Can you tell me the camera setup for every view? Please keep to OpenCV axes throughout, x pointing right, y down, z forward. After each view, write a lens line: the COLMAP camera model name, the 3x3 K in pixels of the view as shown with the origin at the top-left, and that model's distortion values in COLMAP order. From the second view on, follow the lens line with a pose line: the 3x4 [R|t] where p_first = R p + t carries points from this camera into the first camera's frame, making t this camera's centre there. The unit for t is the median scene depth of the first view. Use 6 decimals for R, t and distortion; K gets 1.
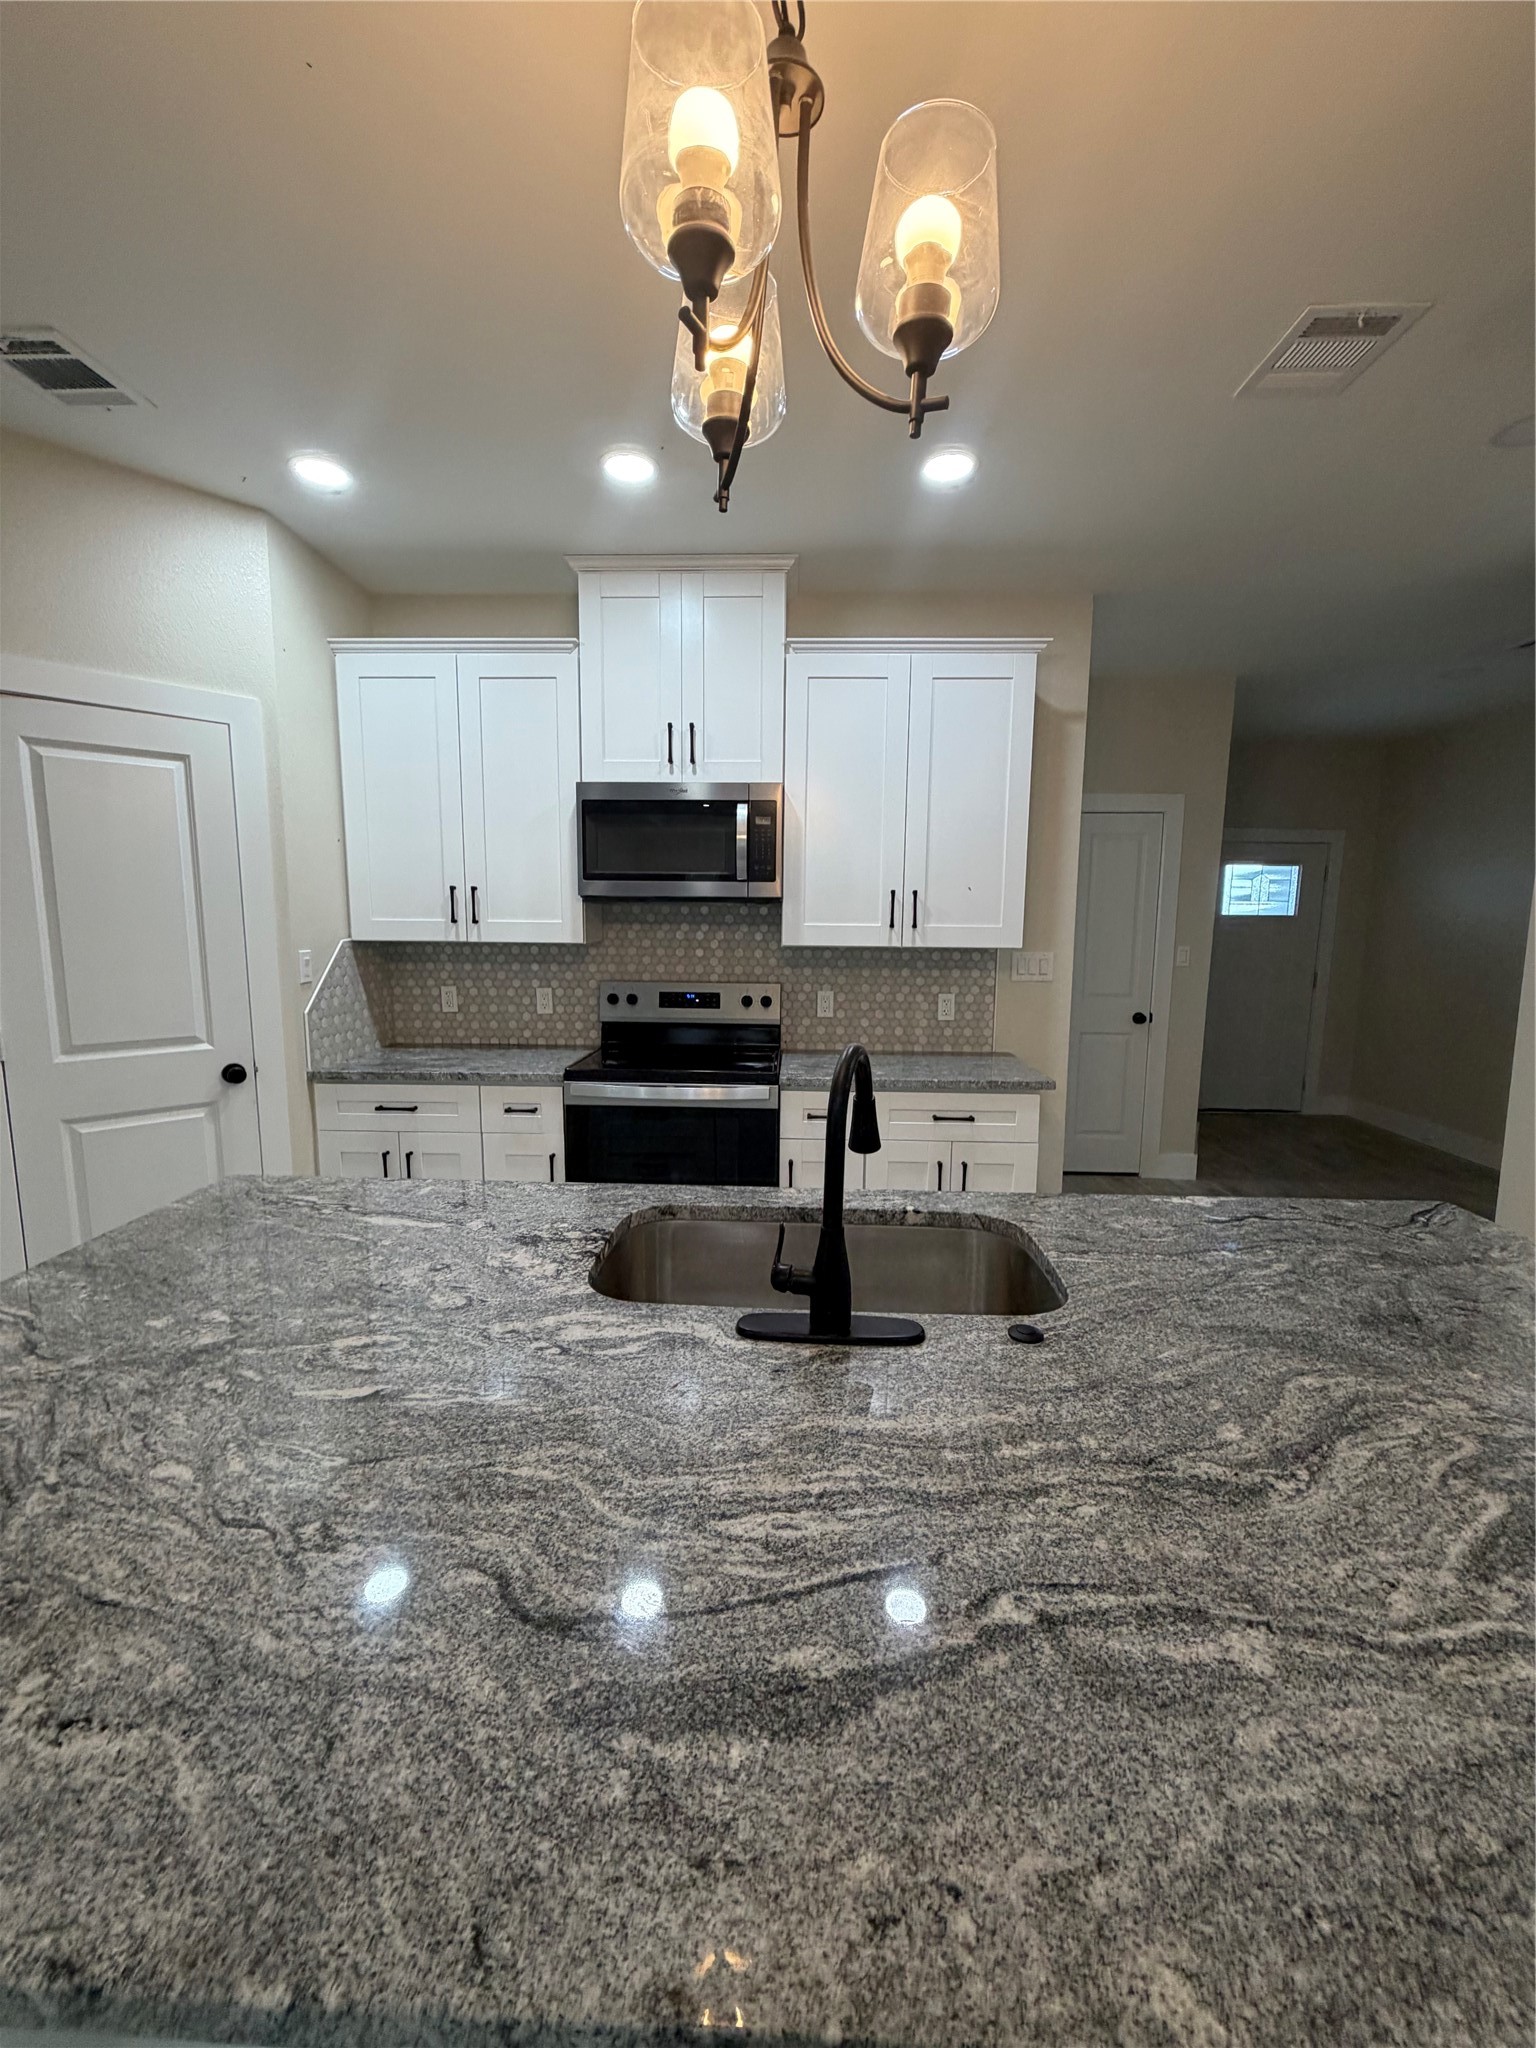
lens RADIAL K [[814.2, 0, 766.3], [0, 814.2, 1023.5], [0, 0, 1]] dist [-0.001504, 0.000657]
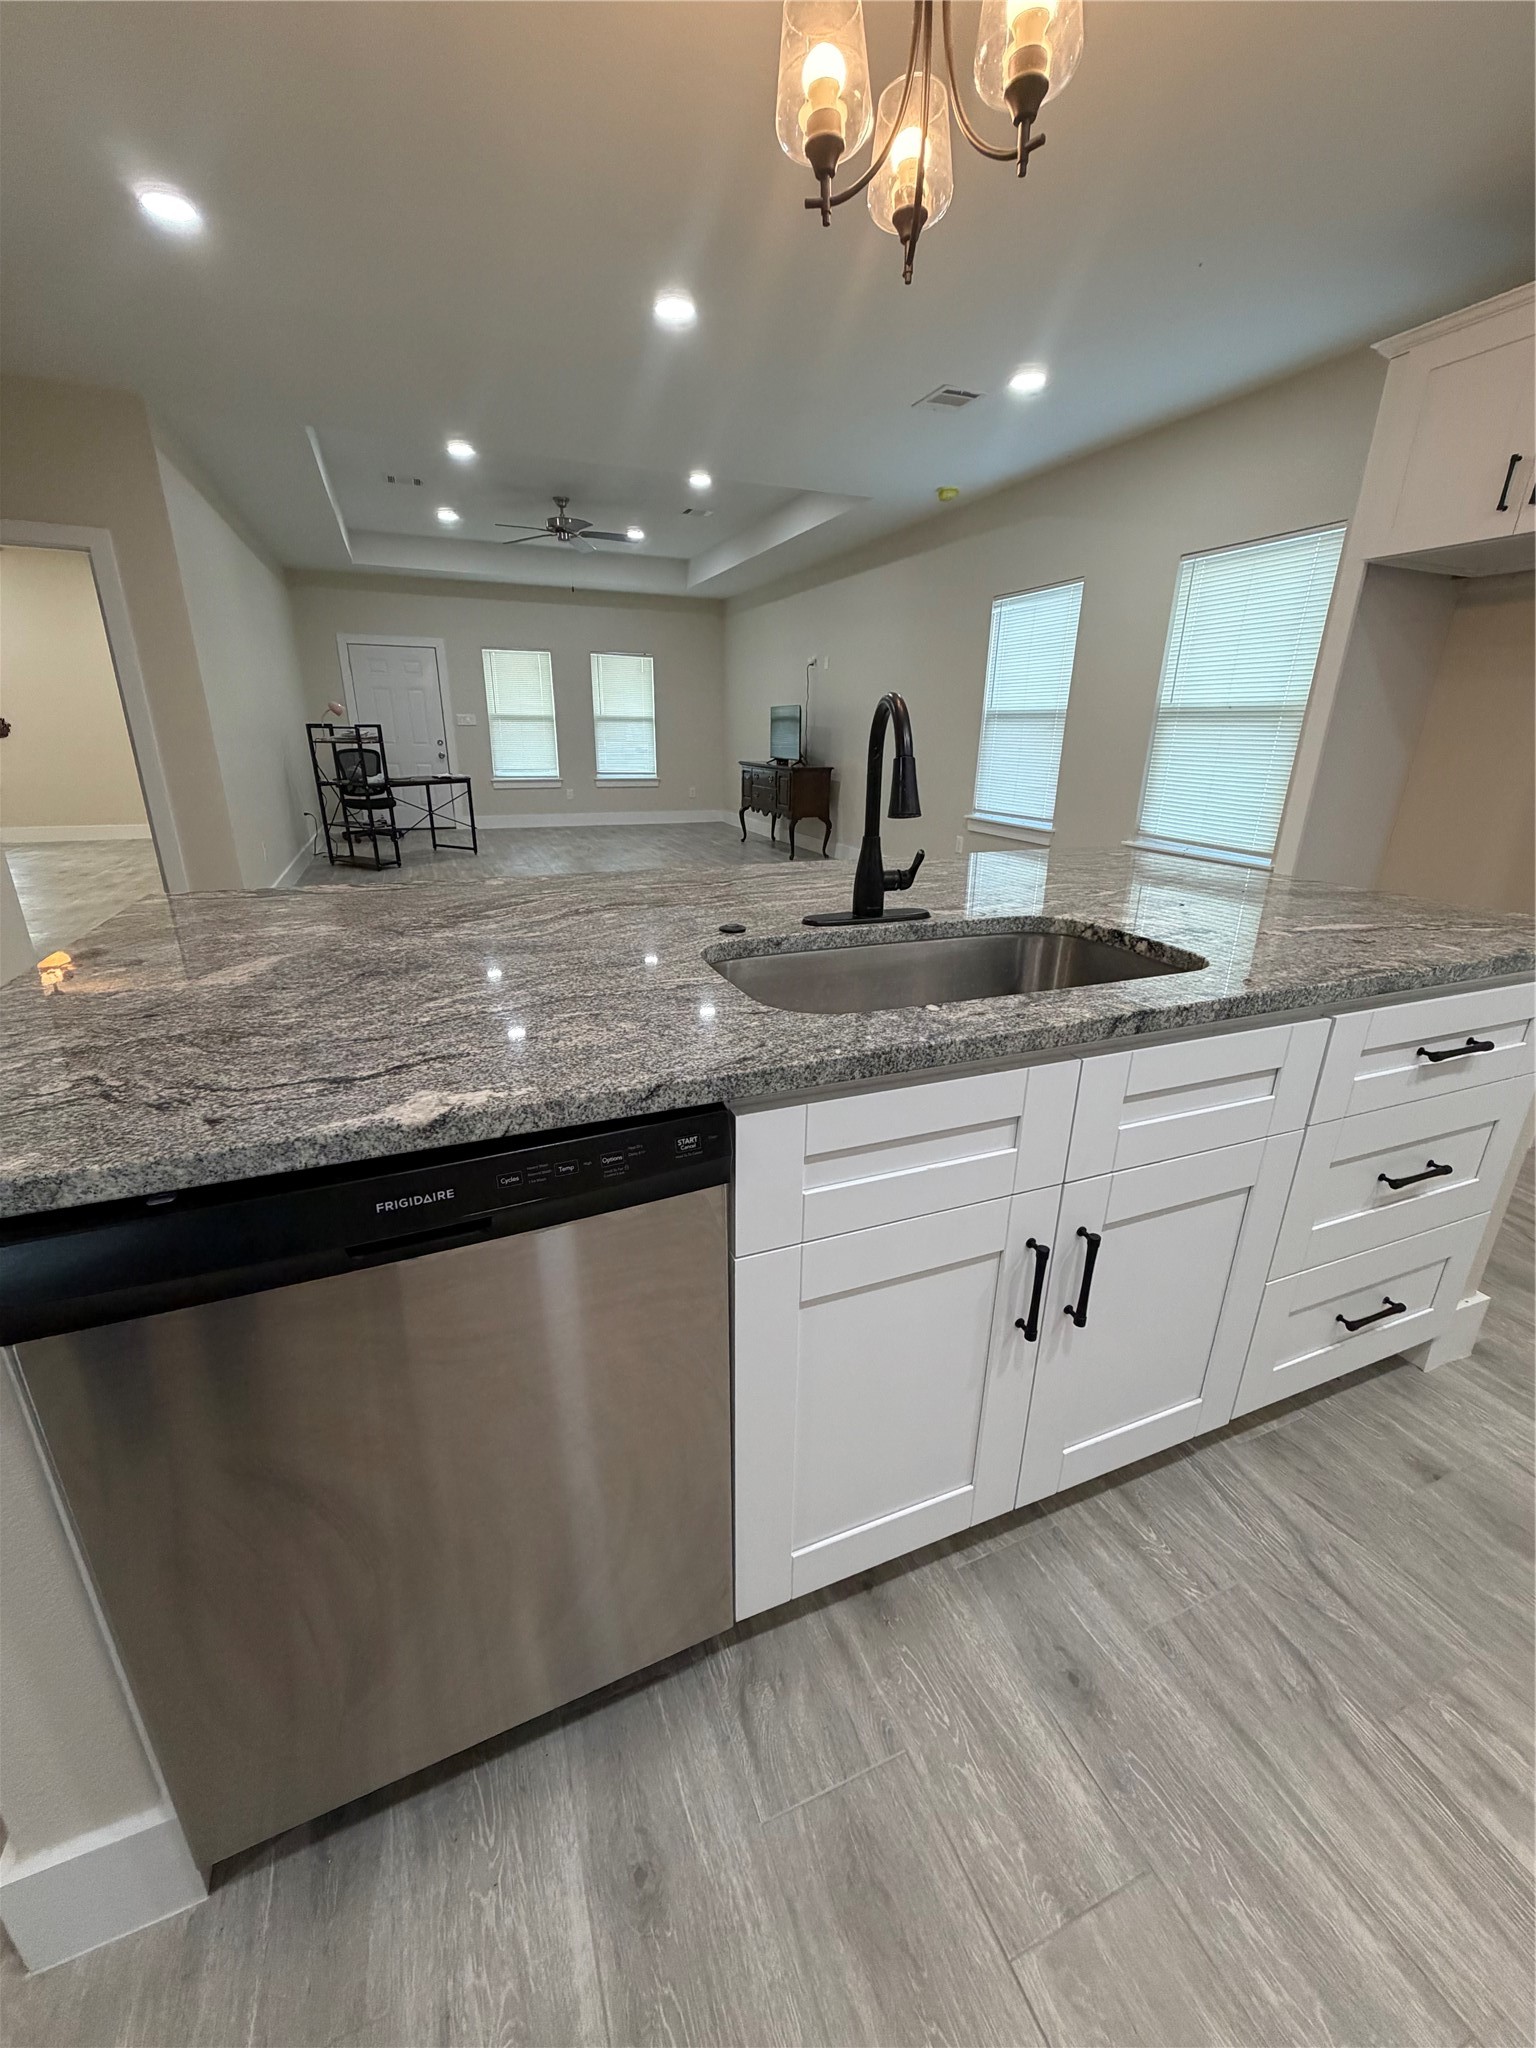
lens RADIAL K [[814.2, 0, 767.2], [0, 814.2, 1023.5], [0, 0, 1]] dist [-0.001504, 0.000657]
pose [[-0.909556, 0.120638, -0.397687, 0.291508], [-0.075011, 0.893566, 0.442621, -0.019695], [0.408756, 0.432419, -0.803699, 0.775303]]
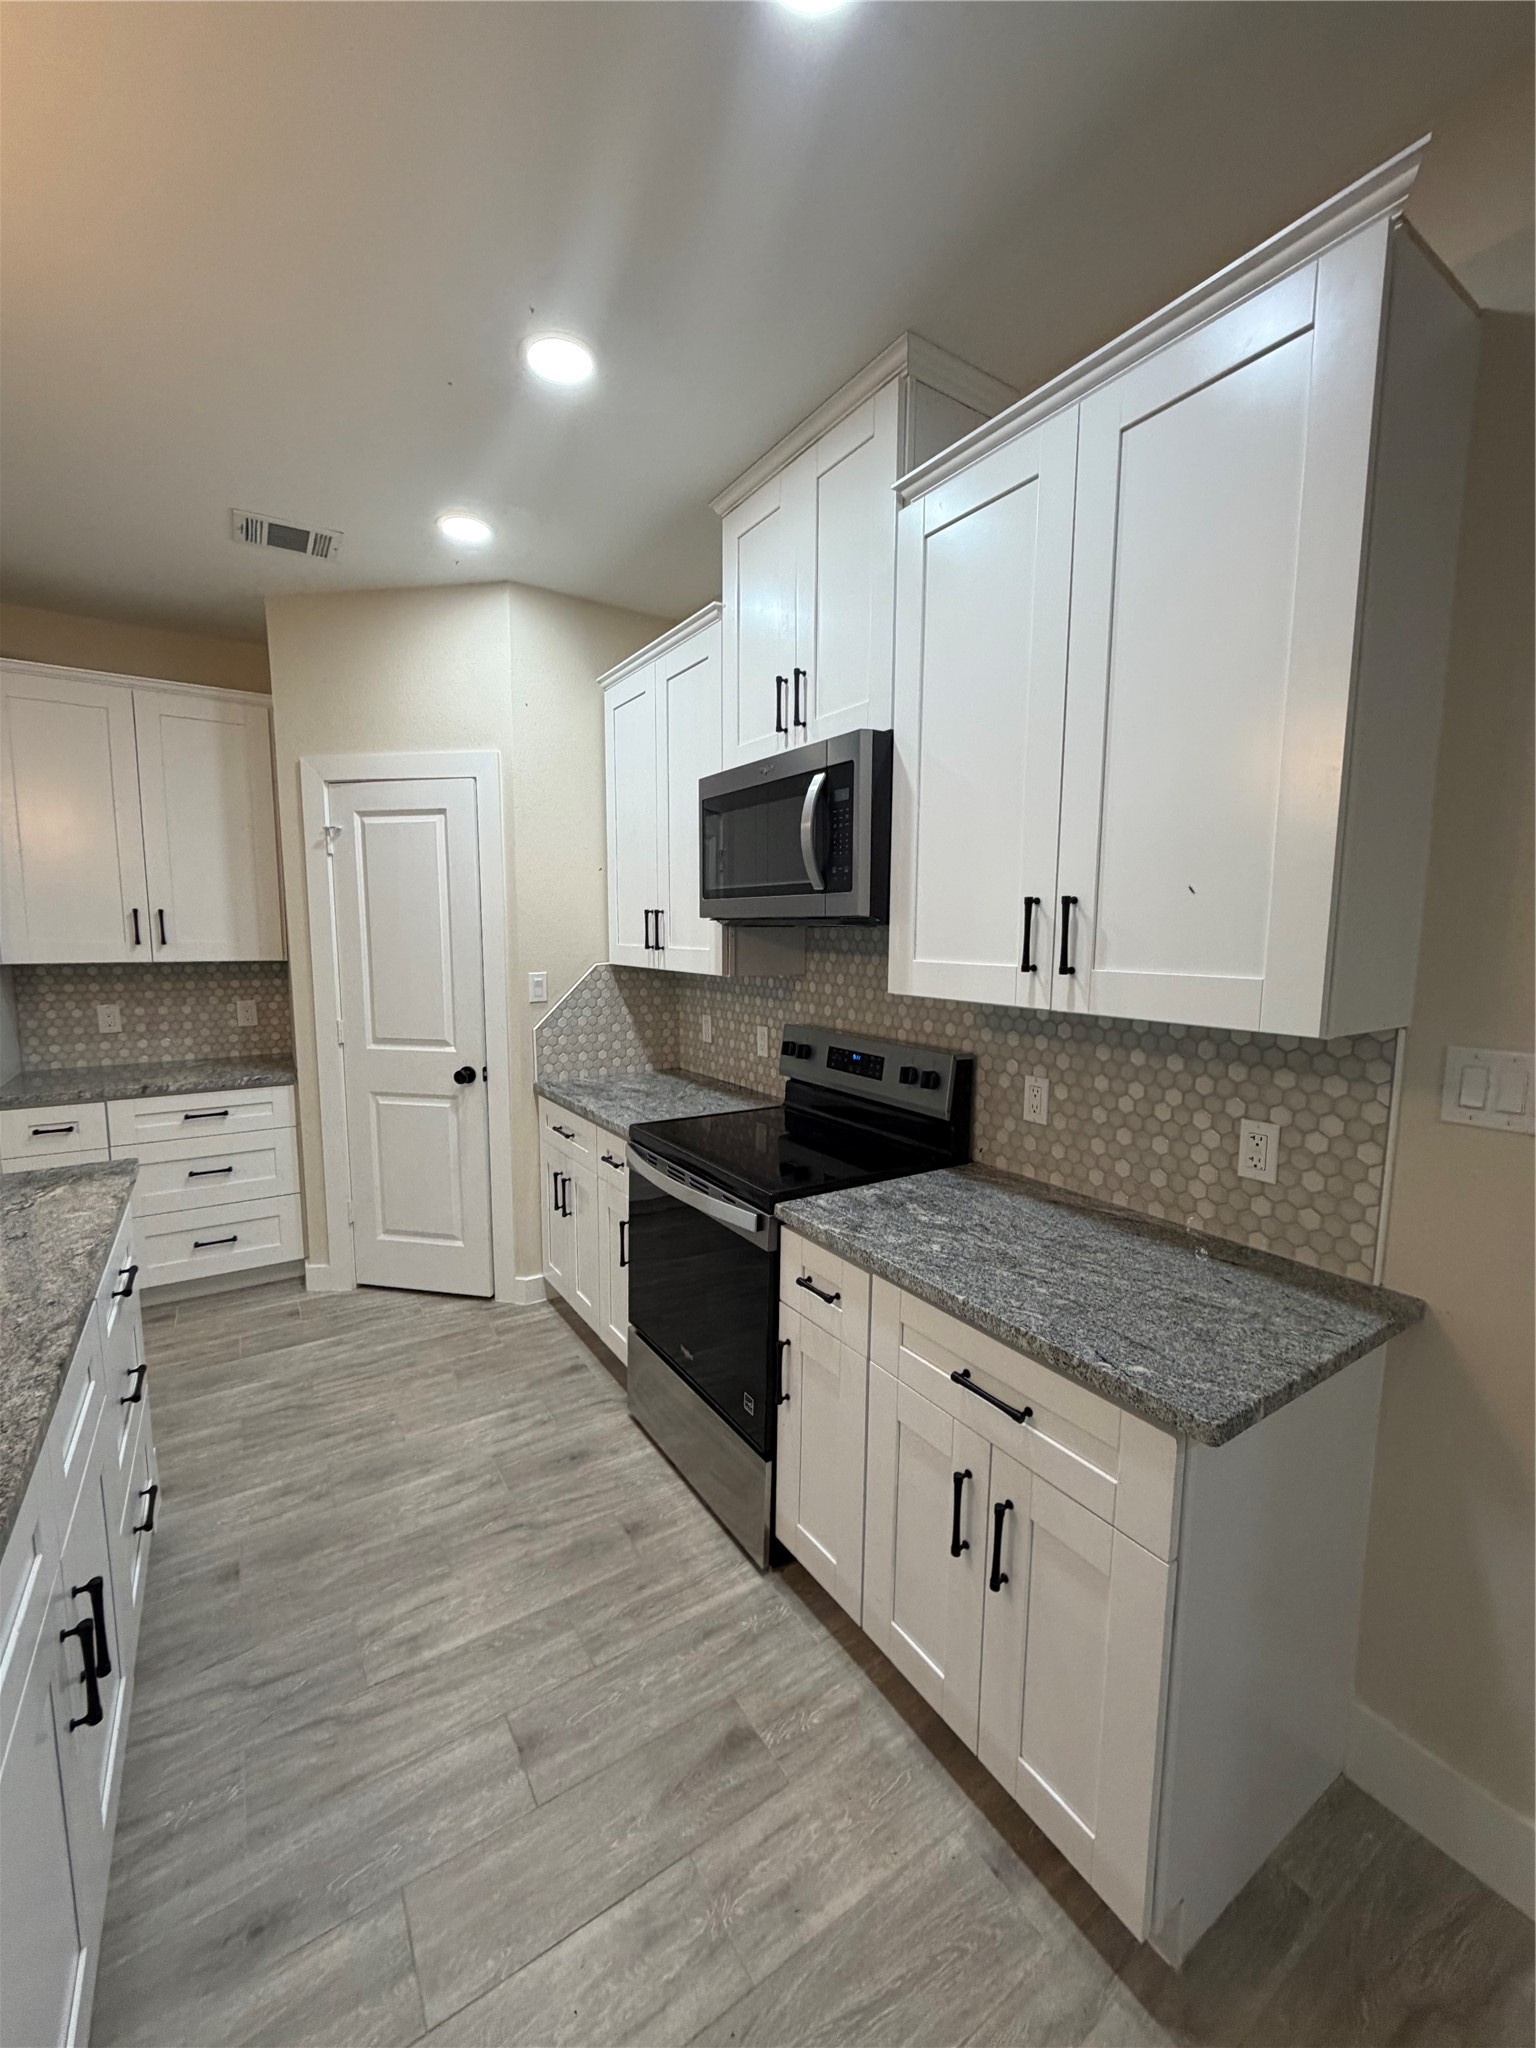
lens RADIAL K [[814.2, 0, 764.7], [0, 814.2, 1022.0], [0, 0, 1]] dist [-0.001504, 0.000657]
pose [[0.579064, 0.087730, -0.810548, 0.489951], [-0.106973, 0.993774, 0.031139, -0.088242], [0.808233, 0.068676, 0.584844, 0.597283]]
